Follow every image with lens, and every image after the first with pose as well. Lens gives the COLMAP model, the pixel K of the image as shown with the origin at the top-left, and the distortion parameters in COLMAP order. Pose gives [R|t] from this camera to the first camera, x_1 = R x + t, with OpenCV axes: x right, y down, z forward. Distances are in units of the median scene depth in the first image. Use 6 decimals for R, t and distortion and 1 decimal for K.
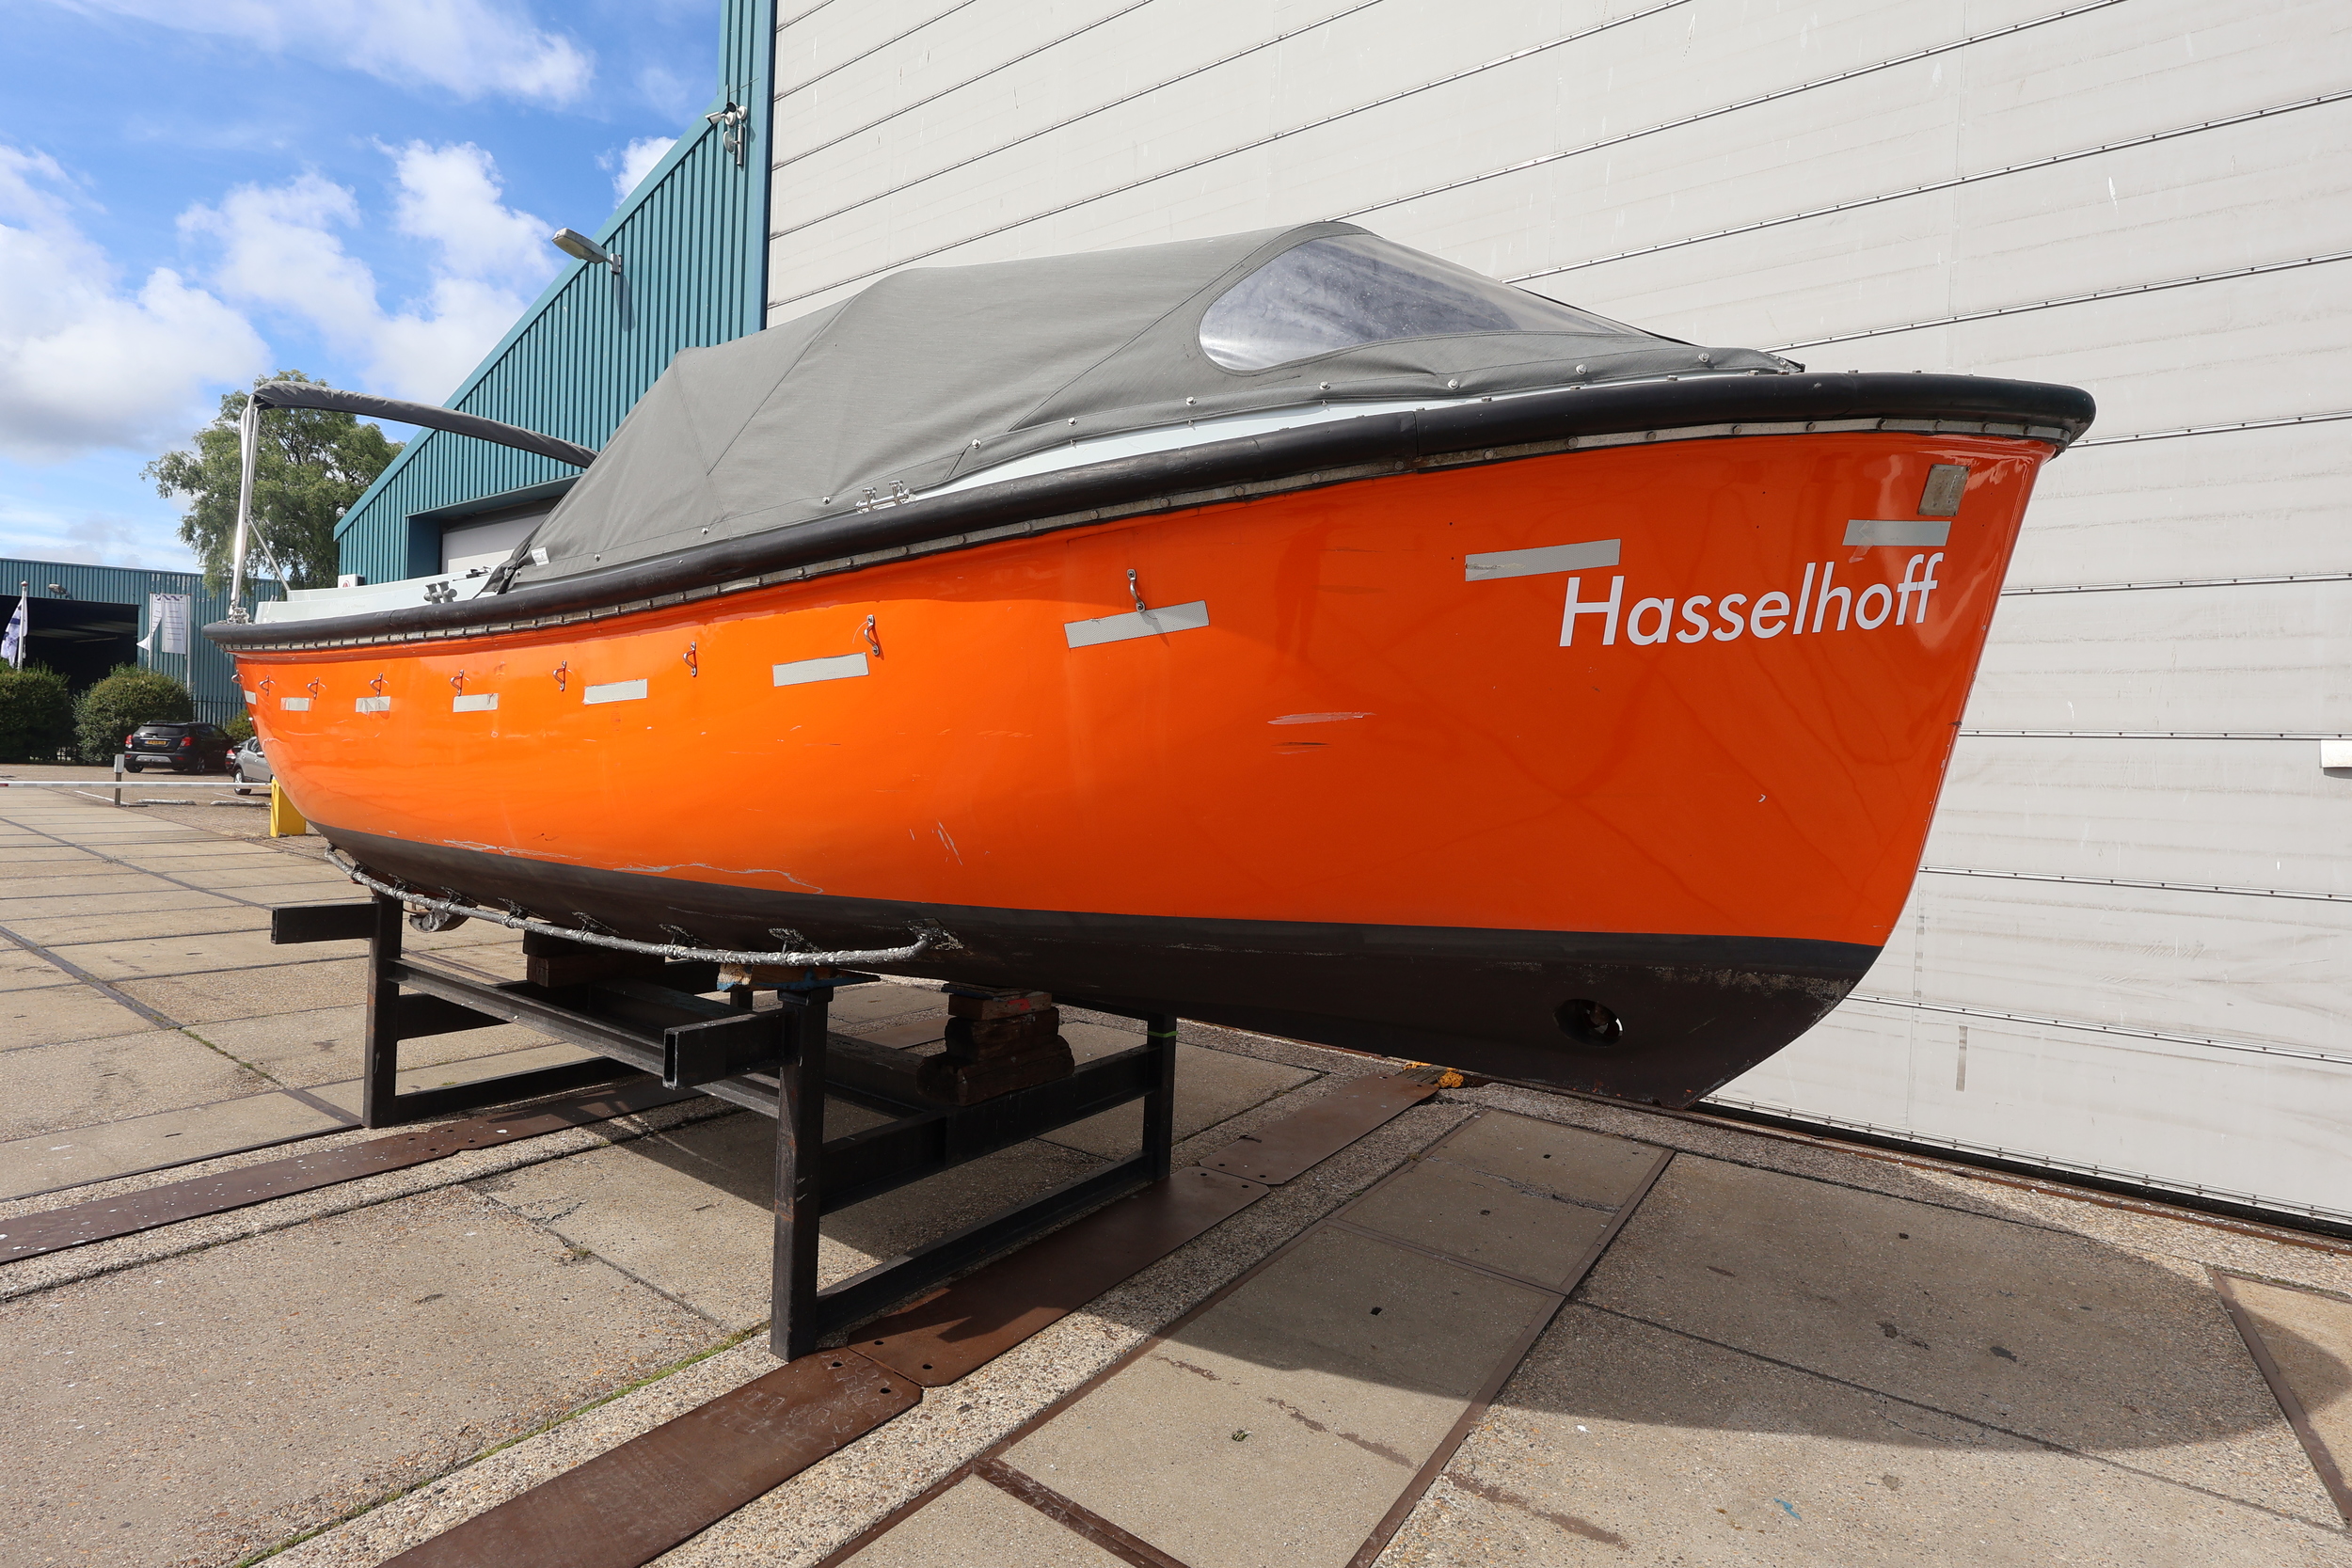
lens RADIAL K [[1091.6, 0, 1179.0], [0, 1091.6, 782.7], [0, 0, 1]] dist [0.004422, -0.002561]
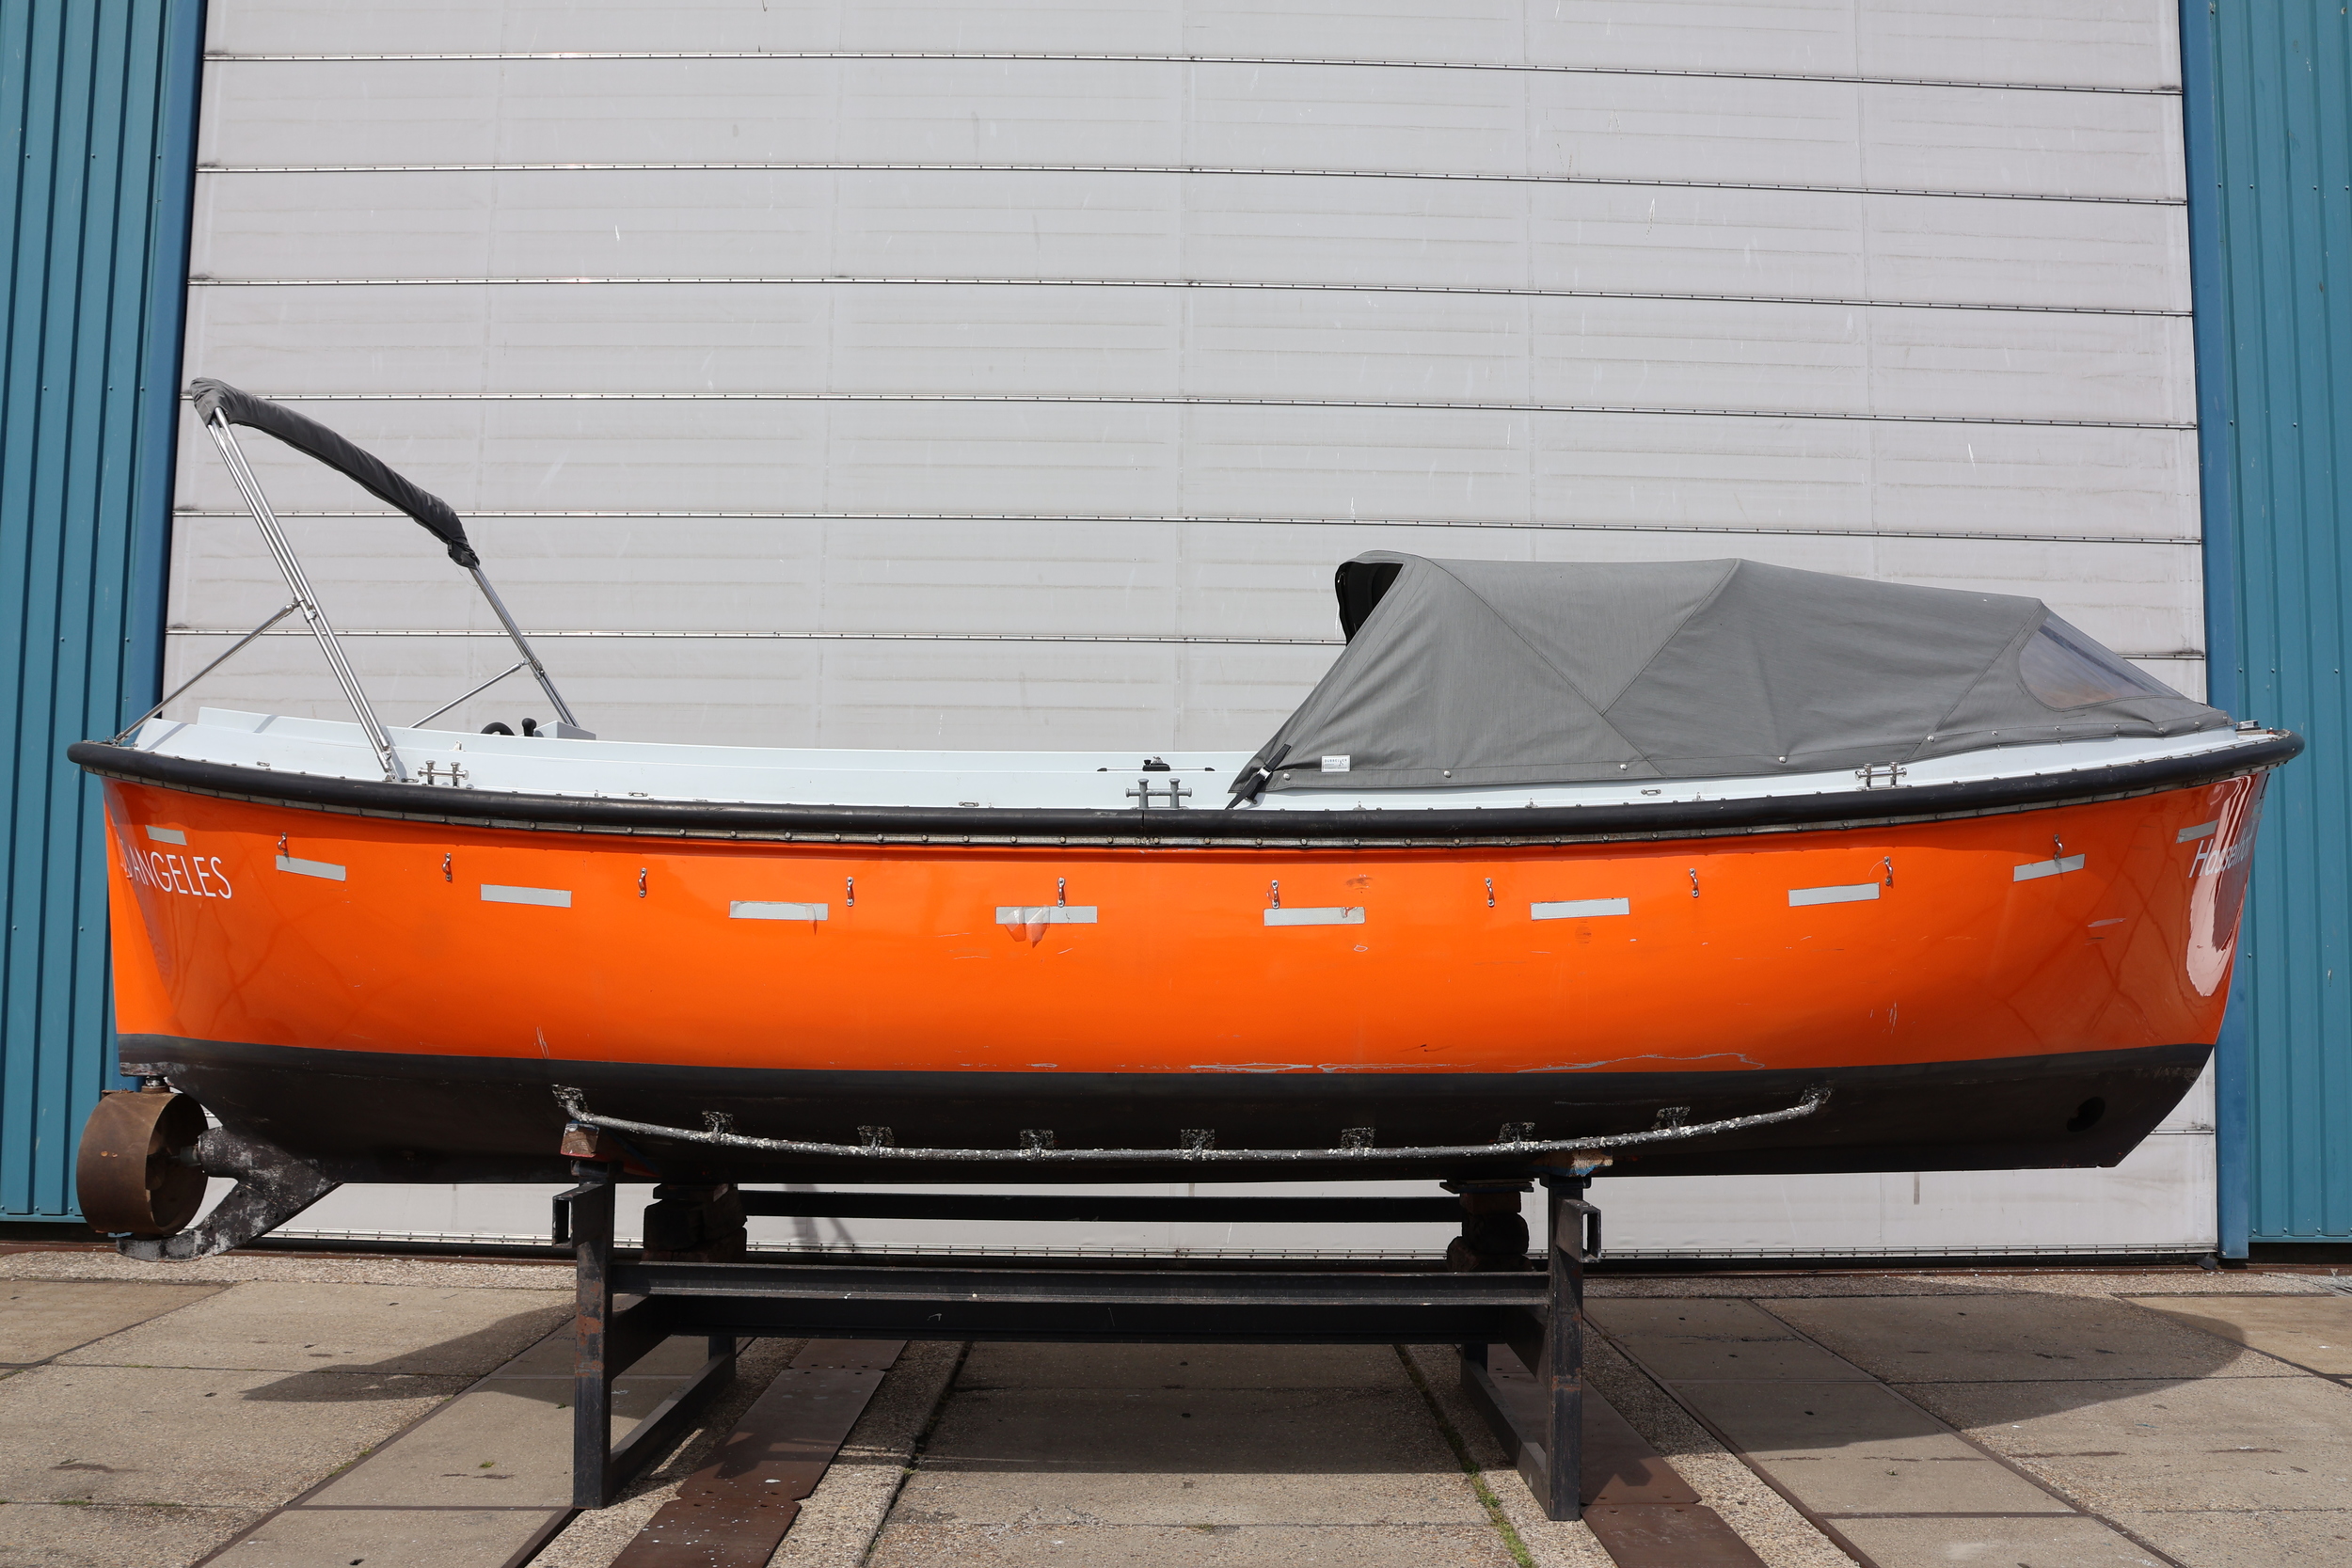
lens RADIAL K [[1971.9, 0, 1177.2], [0, 1971.9, 797.5], [0, 0, 1]] dist [-0.140969, 0.094833]
pose [[0.814365, 0.009314, 0.580278, -1.776811], [0.030048, 0.997853, -0.058185, -0.080843], [-0.579574, 0.064820, 0.812338, -0.355630]]
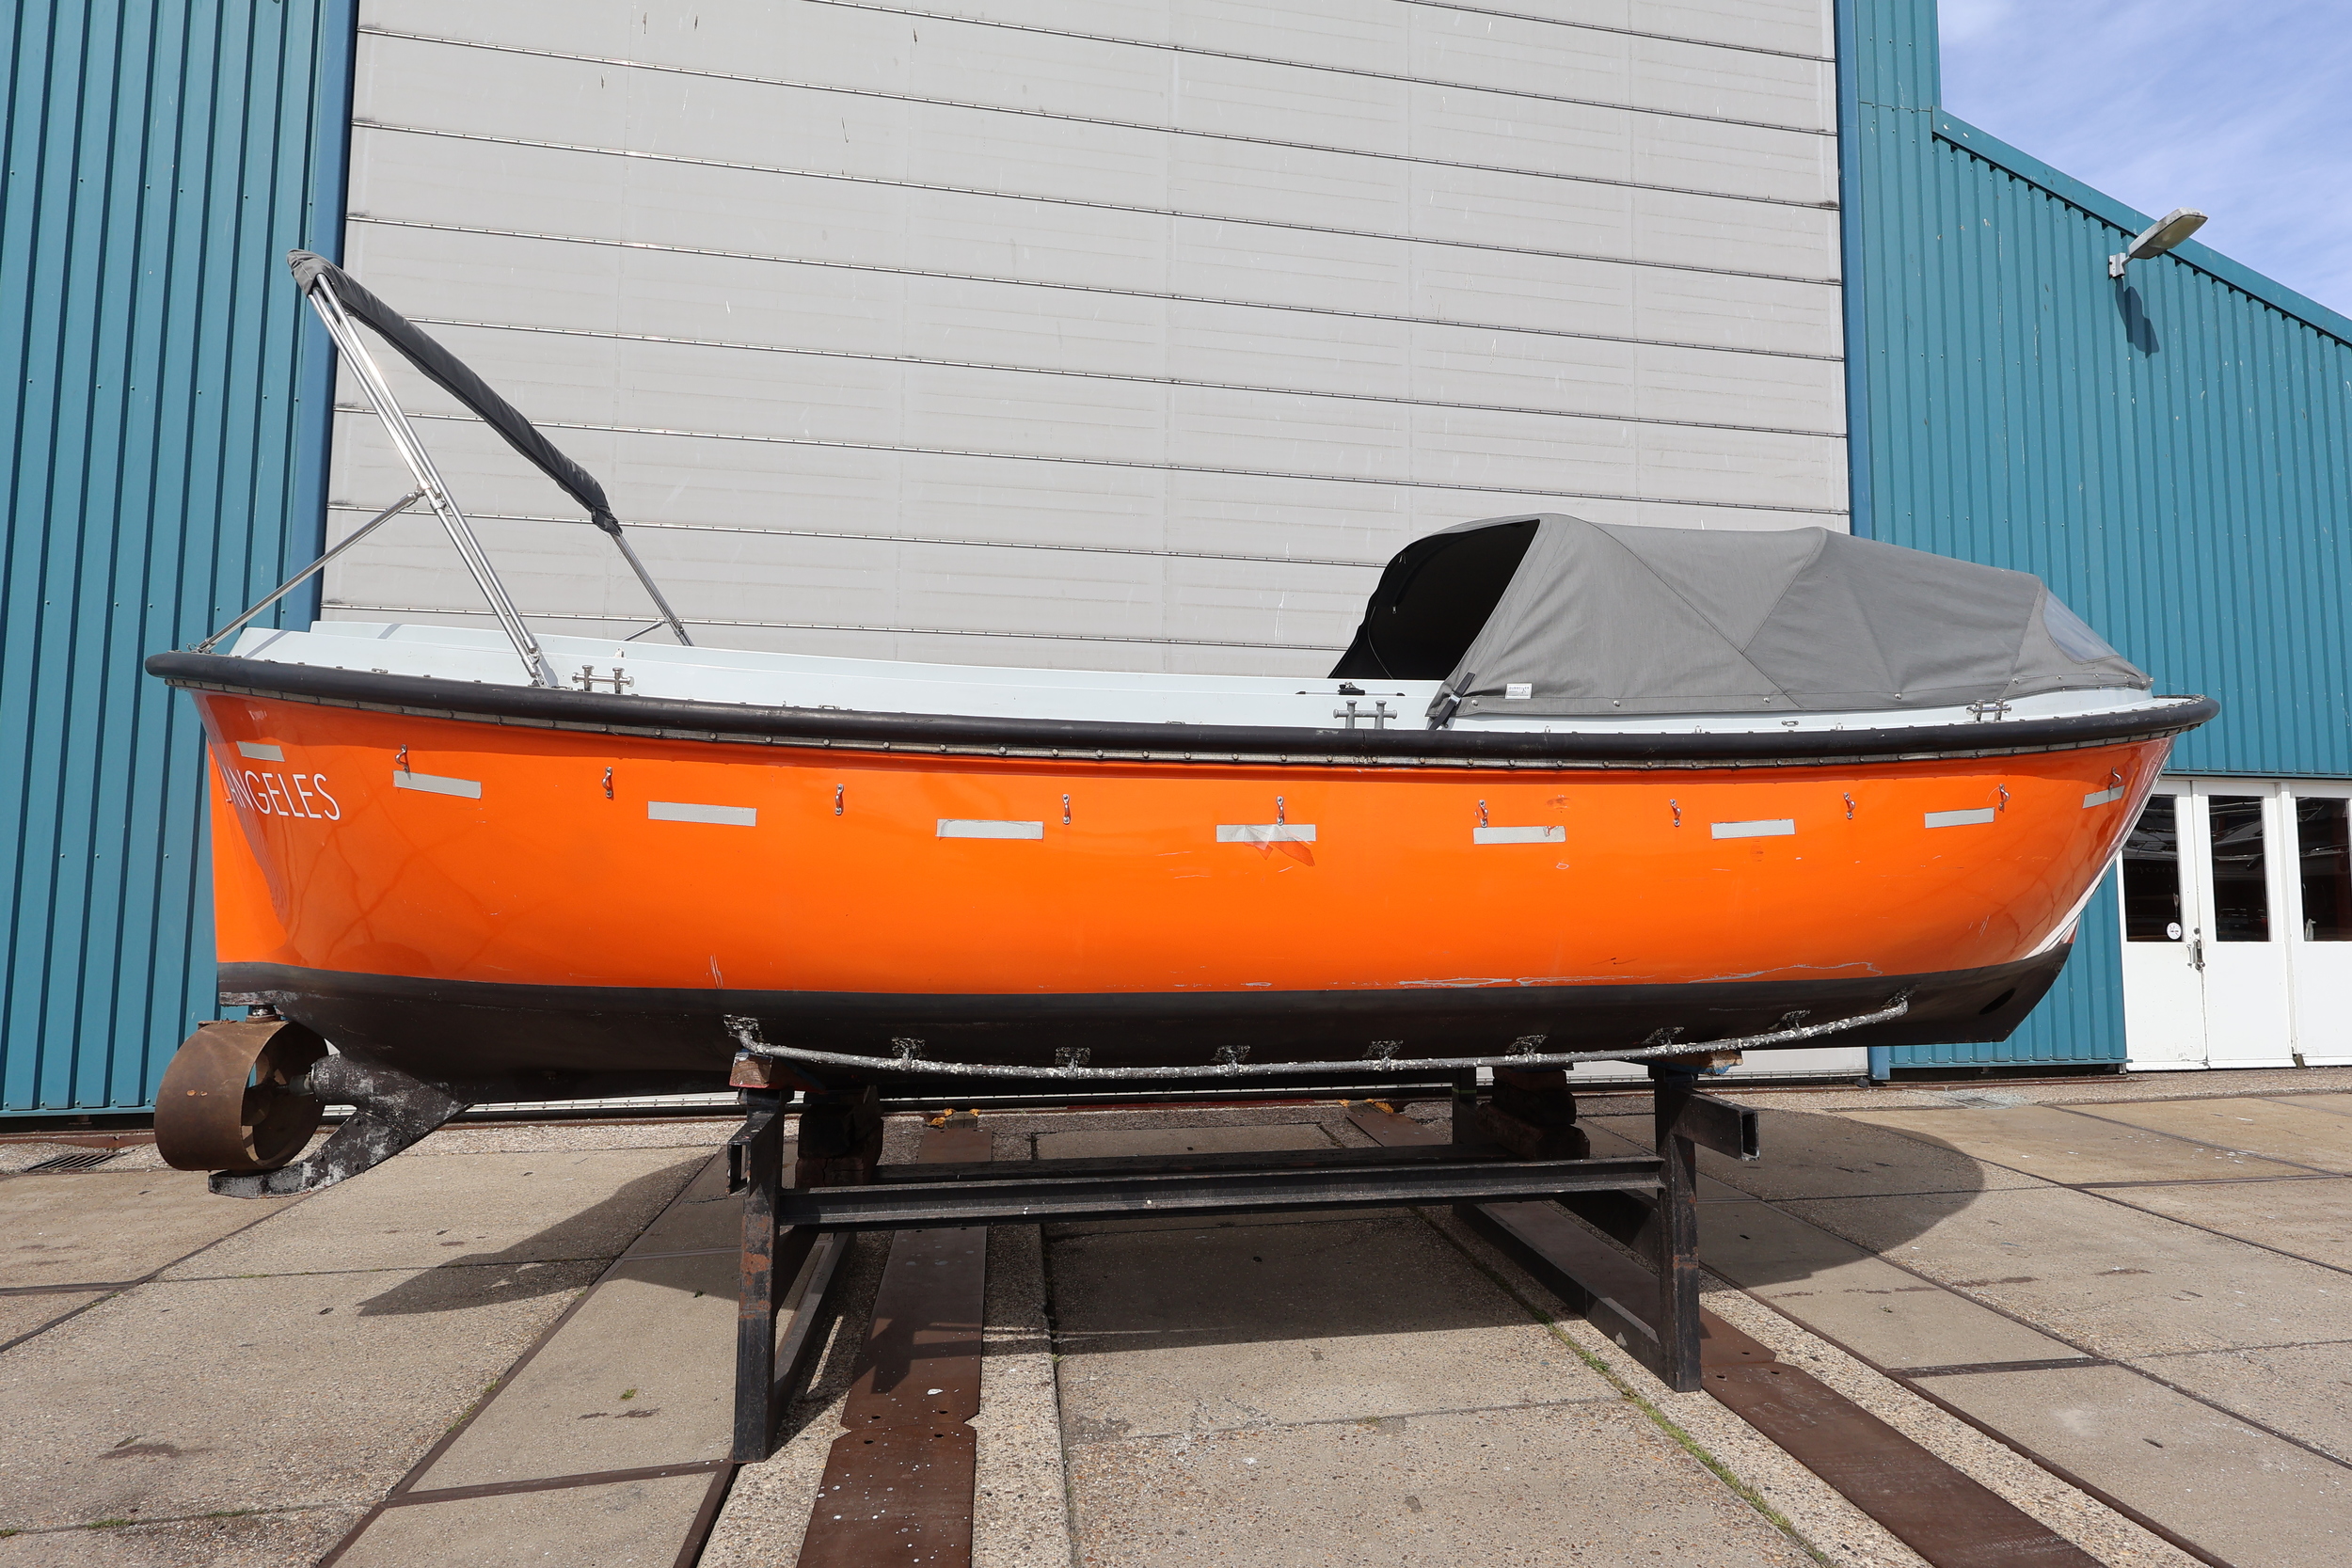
lens RADIAL K [[1091.6, 0, 1183.4], [0, 1091.6, 785.4], [0, 0, 1]] dist [0.004422, -0.002561]
pose [[0.717163, 0.013455, 0.696775, -1.578437], [0.029696, 0.998316, -0.049842, -0.078349], [-0.696272, 0.056436, 0.715556, 0.505209]]
